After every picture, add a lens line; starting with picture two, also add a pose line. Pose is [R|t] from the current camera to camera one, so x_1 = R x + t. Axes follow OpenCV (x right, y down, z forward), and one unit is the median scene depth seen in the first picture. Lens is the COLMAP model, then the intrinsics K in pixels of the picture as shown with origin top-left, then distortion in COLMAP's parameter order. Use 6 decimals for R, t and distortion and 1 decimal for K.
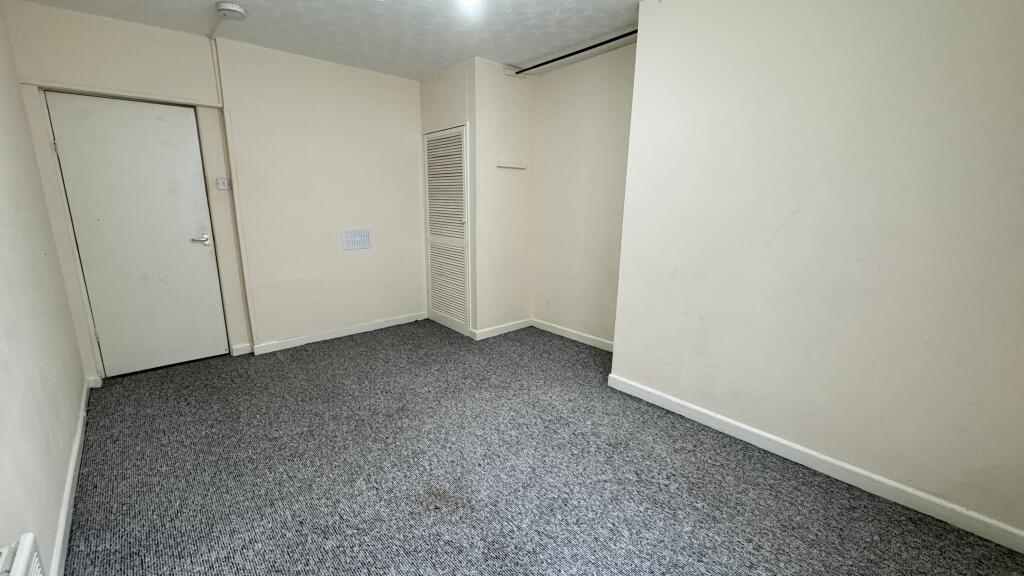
lens RADIAL K [[399.7, 0, 510.9], [0, 399.7, 289.5], [0, 0, 1]] dist [-0.002117, -0.000233]
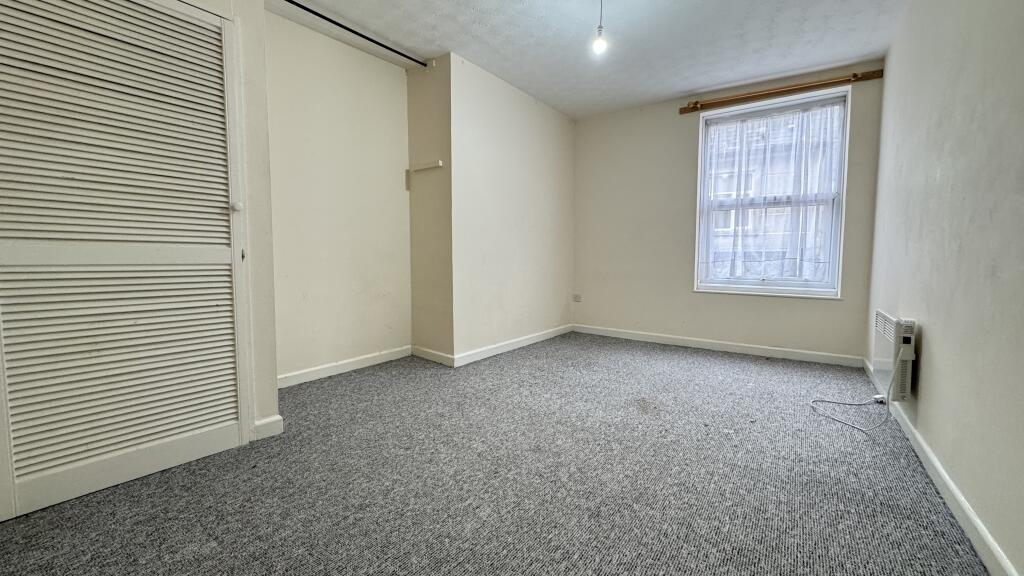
lens RADIAL K [[399.7, 0, 511.2], [0, 399.7, 283.7], [0, 0, 1]] dist [-0.002117, -0.000233]
pose [[-0.192794, -0.078755, 0.978074, -0.963976], [0.207107, 0.971052, 0.119013, -0.098070], [-0.959134, 0.225511, -0.170902, 1.103150]]
